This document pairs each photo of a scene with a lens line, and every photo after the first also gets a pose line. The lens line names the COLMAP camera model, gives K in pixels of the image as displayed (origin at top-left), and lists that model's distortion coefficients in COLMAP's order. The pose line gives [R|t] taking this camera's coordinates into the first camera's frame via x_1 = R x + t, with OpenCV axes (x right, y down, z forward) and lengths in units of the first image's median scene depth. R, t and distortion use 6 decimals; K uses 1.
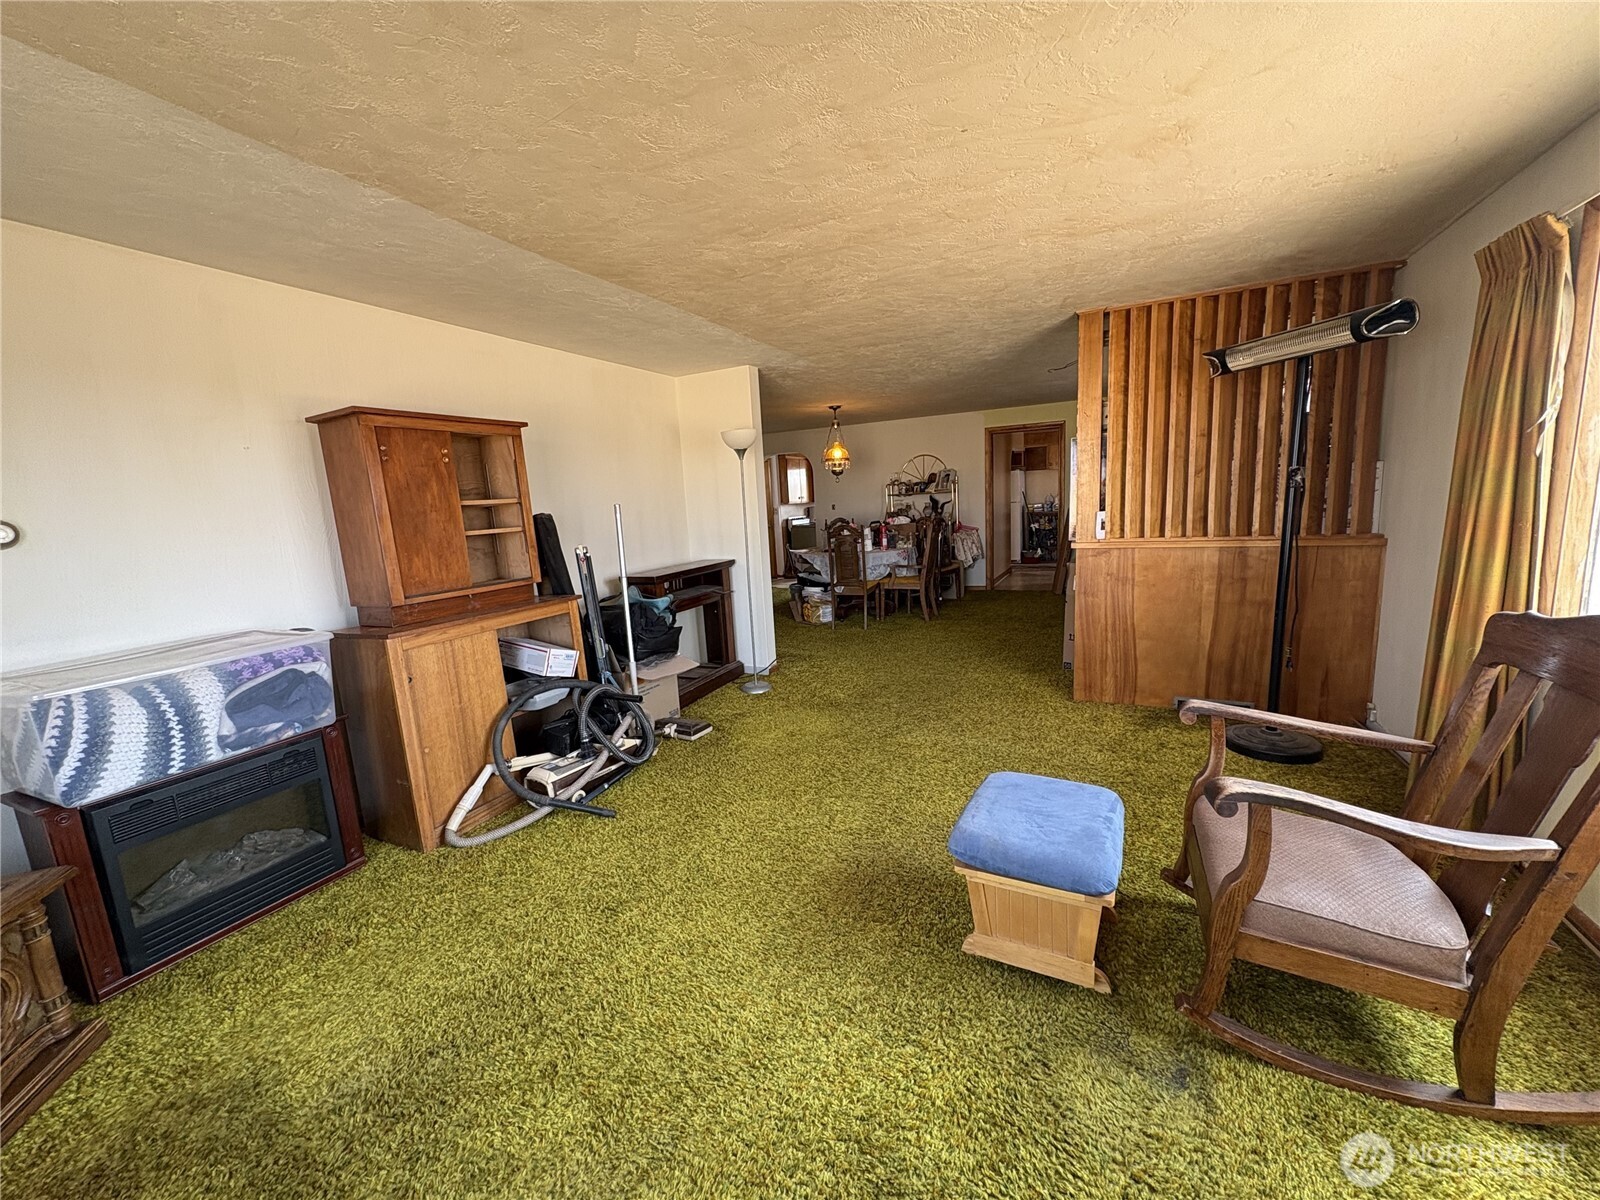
lens RADIAL K [[619.9, 0, 805.8], [0, 619.9, 603.4], [0, 0, 1]] dist [0.000366, 0.000377]
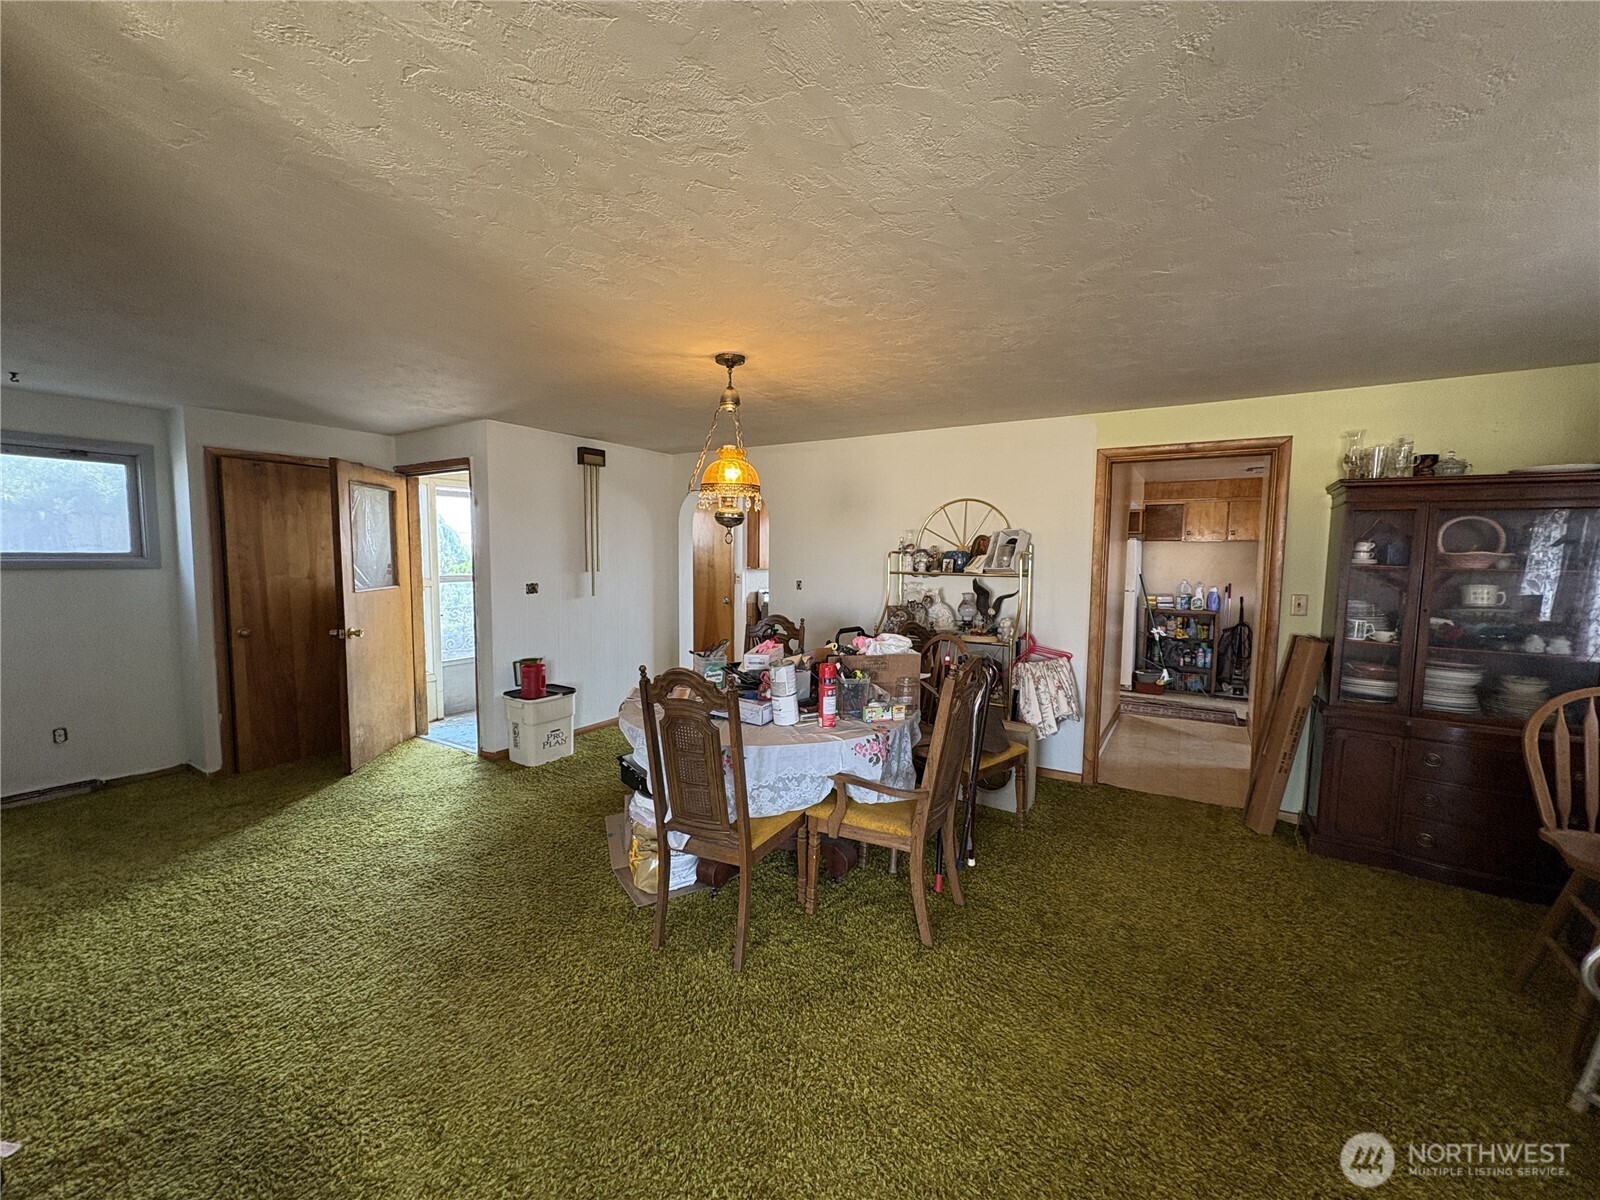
lens RADIAL K [[619.9, 0, 805.8], [0, 619.9, 603.4], [0, 0, 1]] dist [0.000366, 0.000377]
pose [[0.991940, 0.075354, -0.101871, 0.118932], [-0.083226, 0.993677, -0.075367, -0.106393], [0.095548, 0.083238, 0.991939, 0.495813]]
